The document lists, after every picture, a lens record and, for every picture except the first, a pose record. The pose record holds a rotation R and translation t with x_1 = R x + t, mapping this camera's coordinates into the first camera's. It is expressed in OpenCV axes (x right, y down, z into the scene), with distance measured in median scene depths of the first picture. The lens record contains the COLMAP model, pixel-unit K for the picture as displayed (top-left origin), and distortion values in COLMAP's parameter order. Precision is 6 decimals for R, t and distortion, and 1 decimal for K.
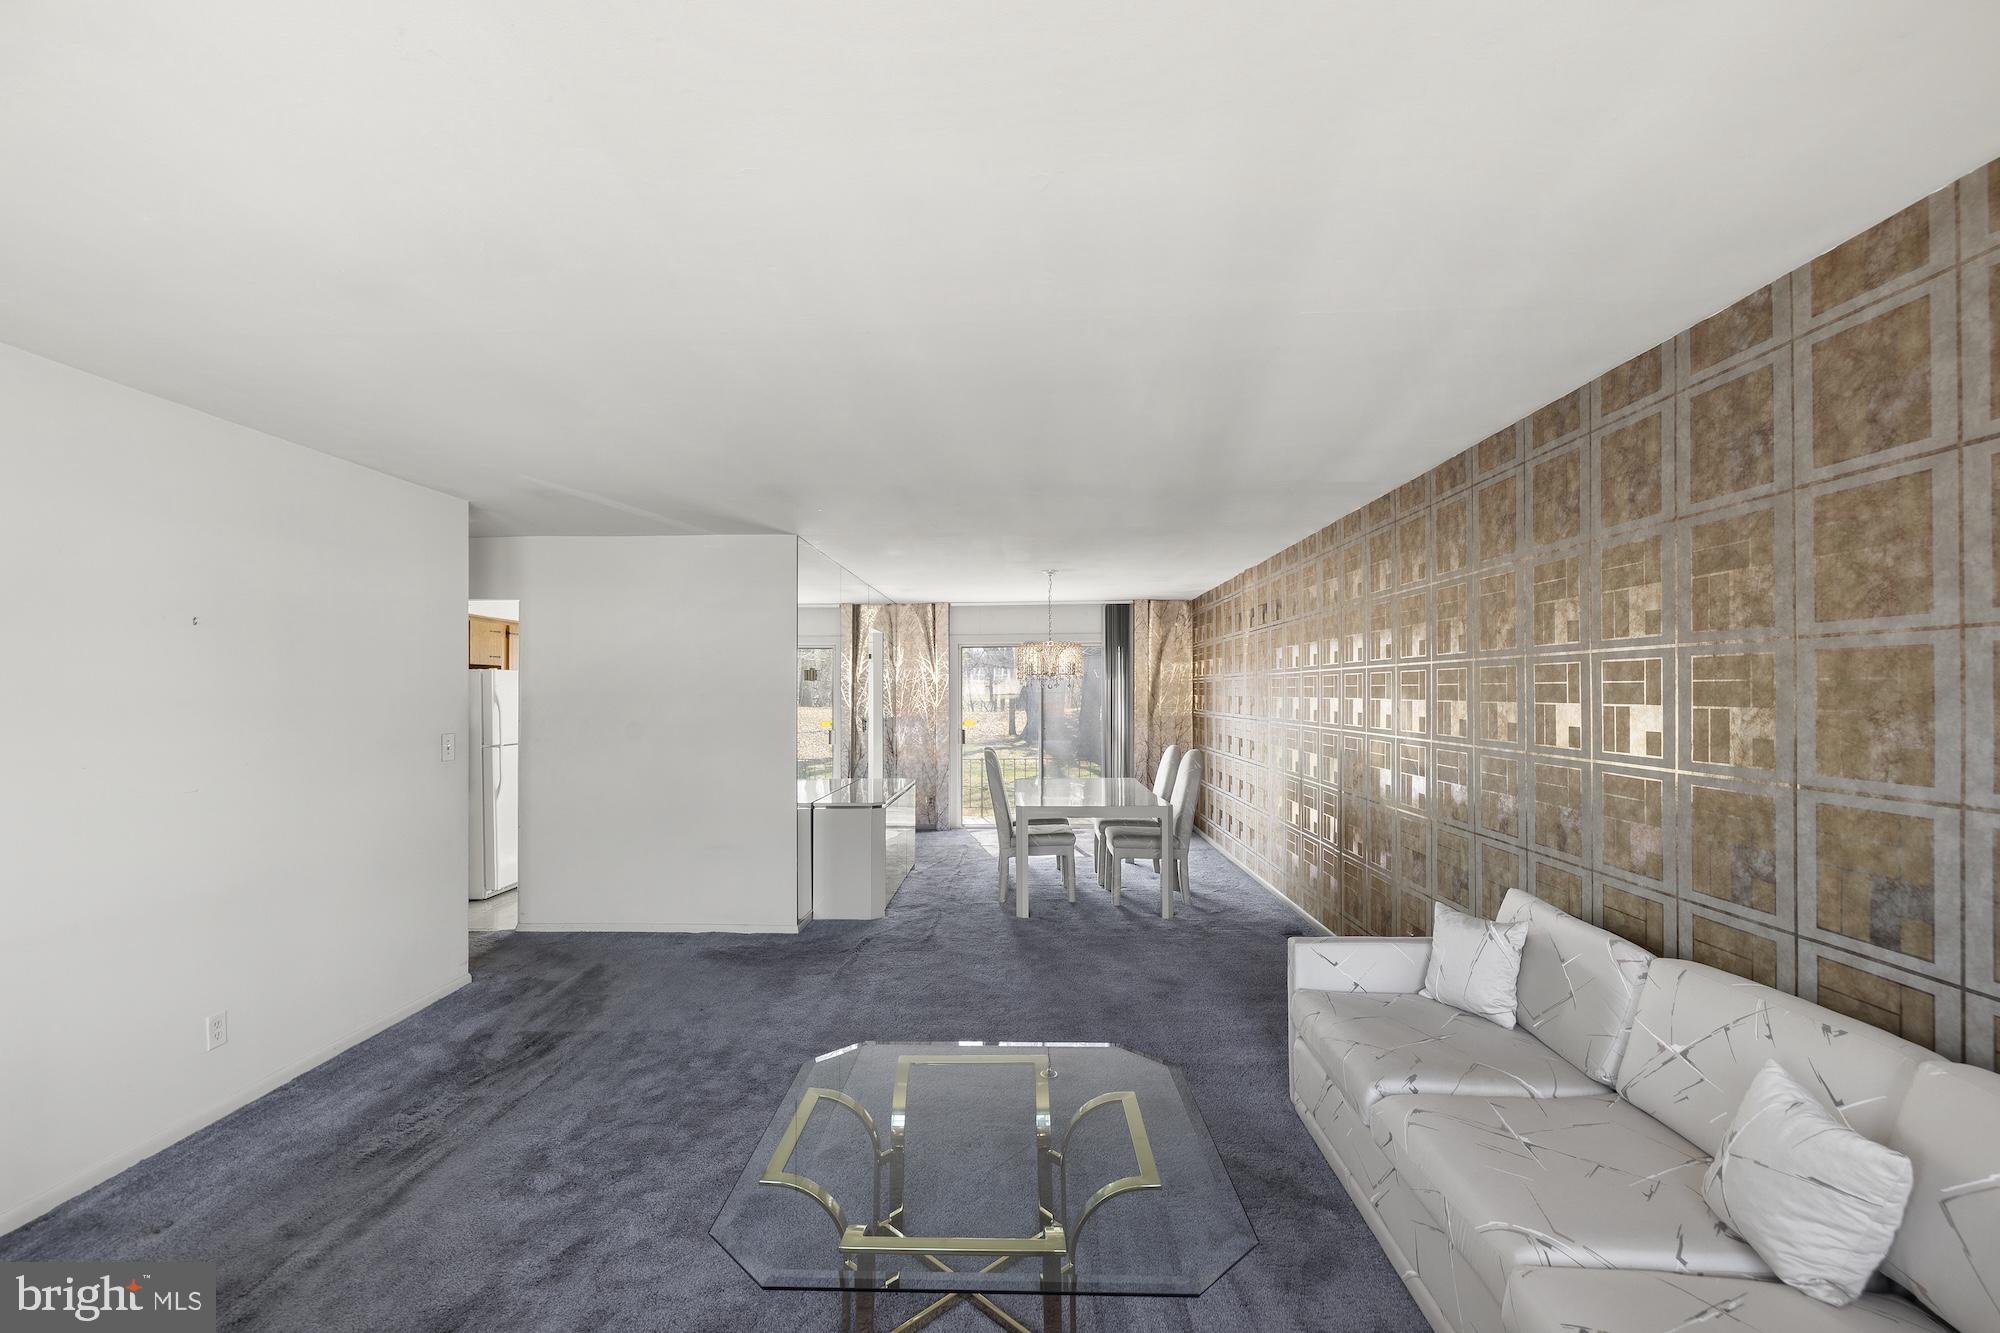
lens RADIAL K [[855.5, 0, 985.0], [0, 855.5, 655.5], [0, 0, 1]] dist [-0.000590, -0.000020]
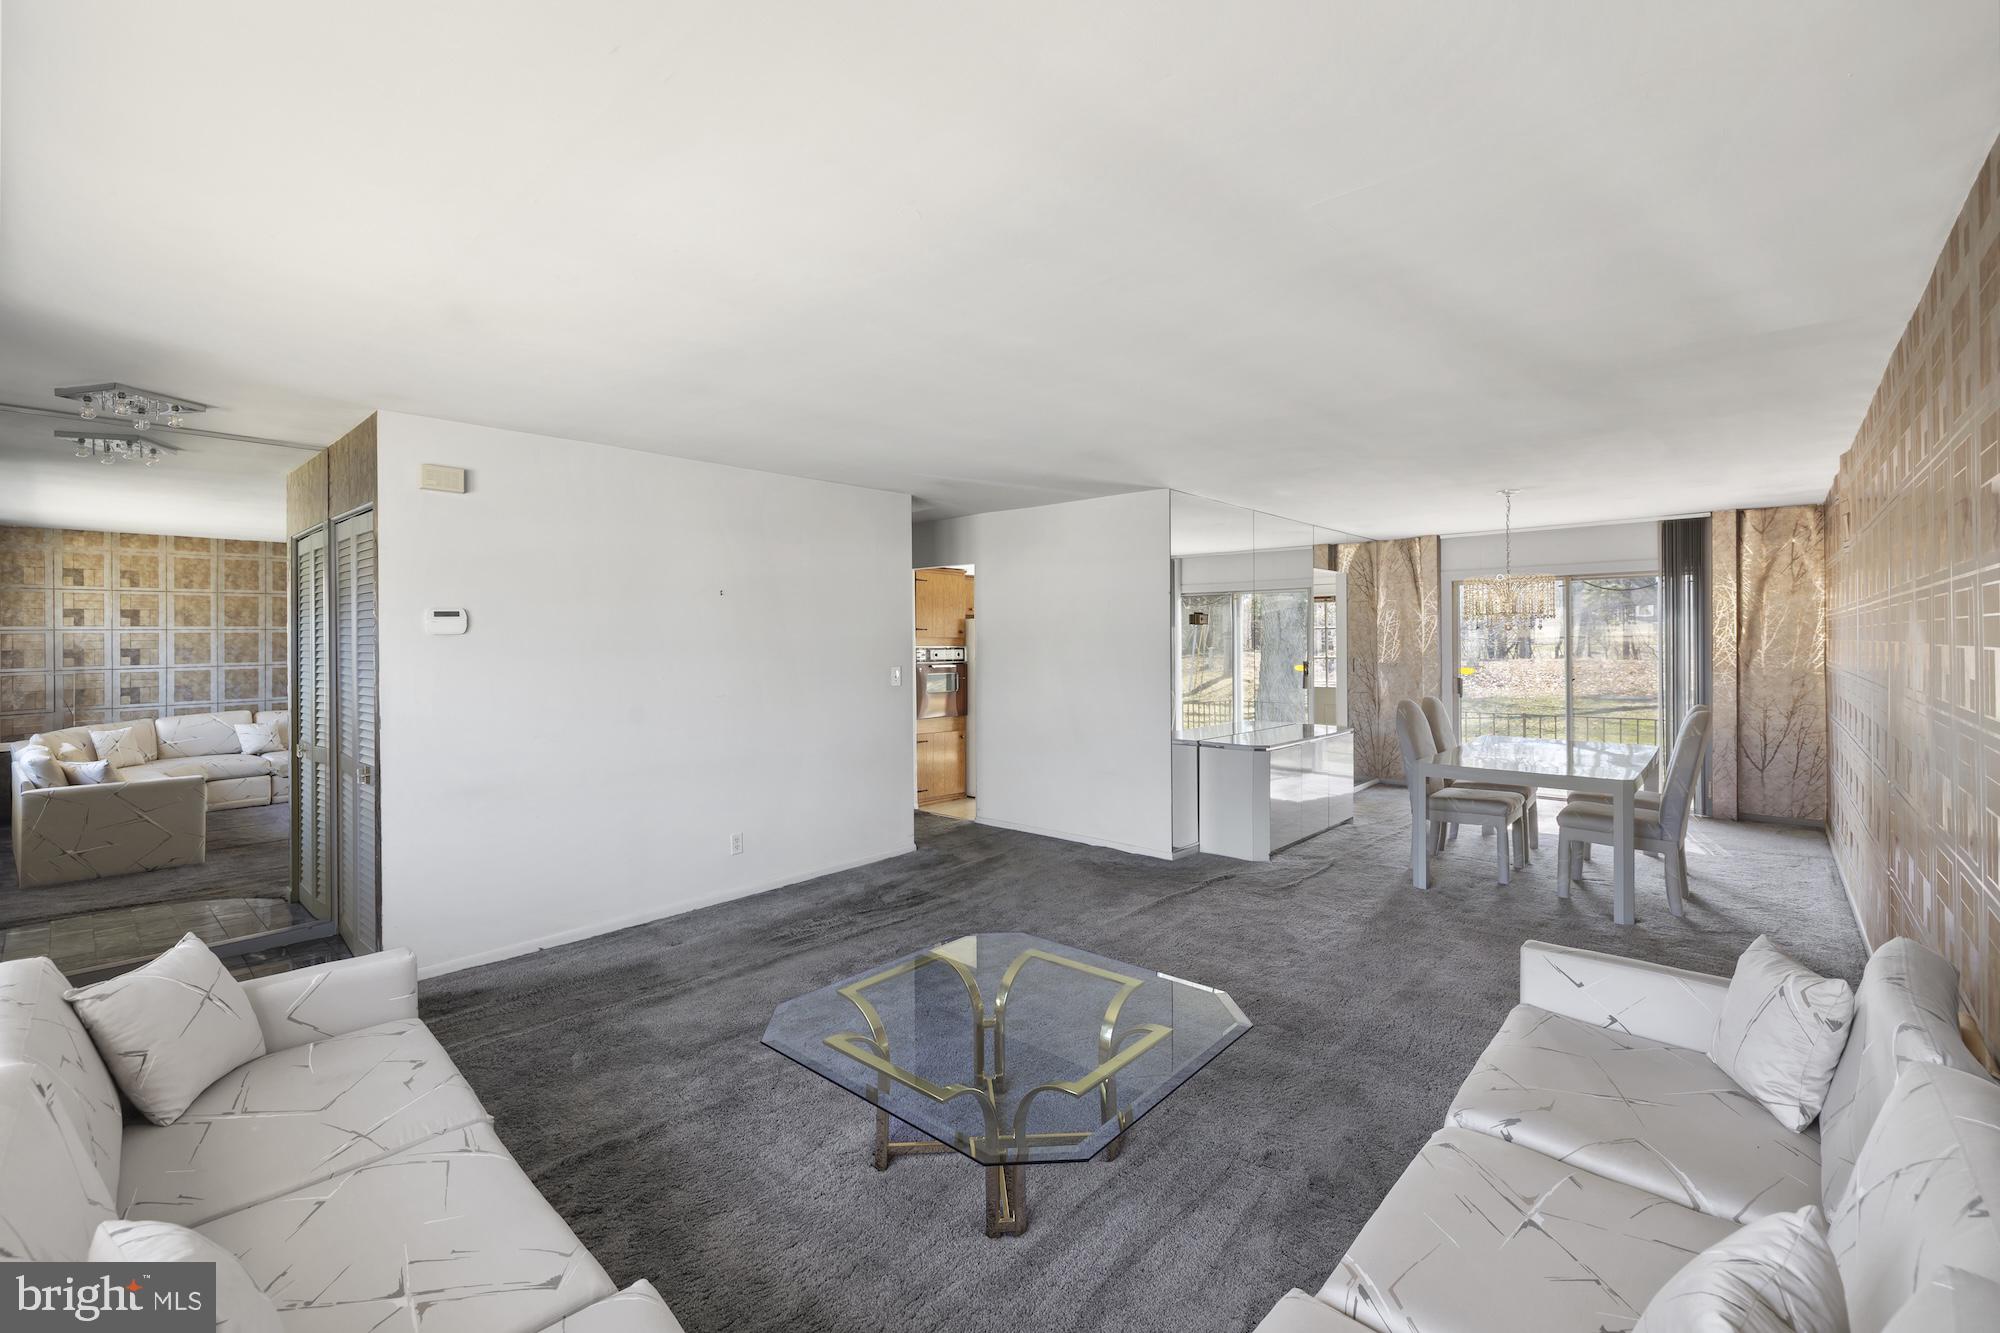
lens RADIAL K [[851.2, 0, 1000.1], [0, 851.2, 605.4], [0, 0, 1]] dist [0.000173, -0.000565]
pose [[0.766067, -0.026092, -0.642231, 0.399614], [0.029530, 0.999549, -0.005384, 0.006201], [0.642082, -0.014841, 0.766492, 0.064124]]
